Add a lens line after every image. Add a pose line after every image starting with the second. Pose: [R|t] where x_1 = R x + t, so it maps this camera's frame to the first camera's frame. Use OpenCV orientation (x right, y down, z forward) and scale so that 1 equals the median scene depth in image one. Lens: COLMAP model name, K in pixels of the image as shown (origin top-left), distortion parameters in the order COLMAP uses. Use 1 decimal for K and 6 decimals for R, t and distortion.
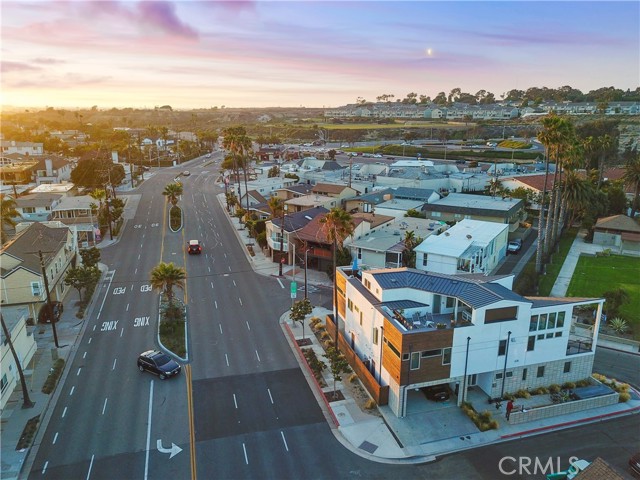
lens RADIAL K [[489.2, 0, 327.6], [0, 489.2, 242.0], [0, 0, 1]] dist [0.006947, -0.004330]
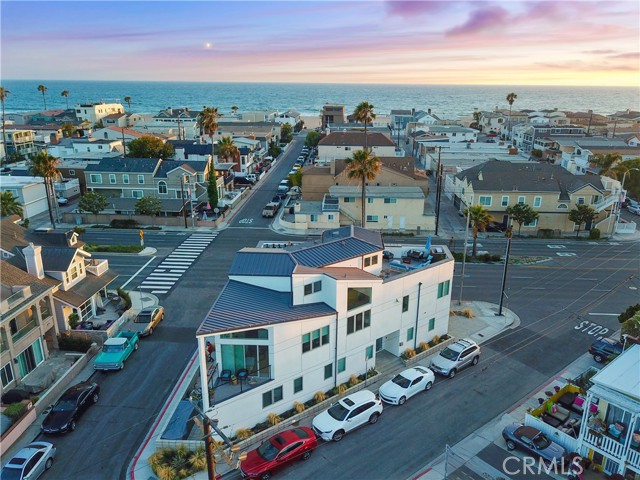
lens RADIAL K [[491.2, 0, 327.7], [0, 491.2, 240.3], [0, 0, 1]] dist [0.006285, -0.007905]
pose [[-0.335015, 0.274369, -0.901380, 1.017729], [-0.259086, 0.892960, 0.368100, -0.259326], [0.905891, 0.356854, -0.228070, 1.222100]]
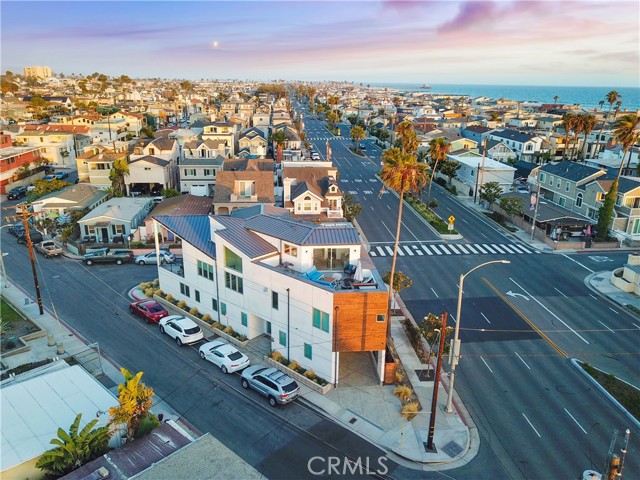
lens RADIAL K [[491.2, 0, 327.7], [0, 491.2, 240.3], [0, 0, 1]] dist [0.006285, -0.007905]
pose [[-0.981044, -0.084751, 0.174272, -0.017222], [0.023779, 0.839852, 0.542294, -0.415388], [-0.192322, 0.536158, -0.821917, 1.811604]]
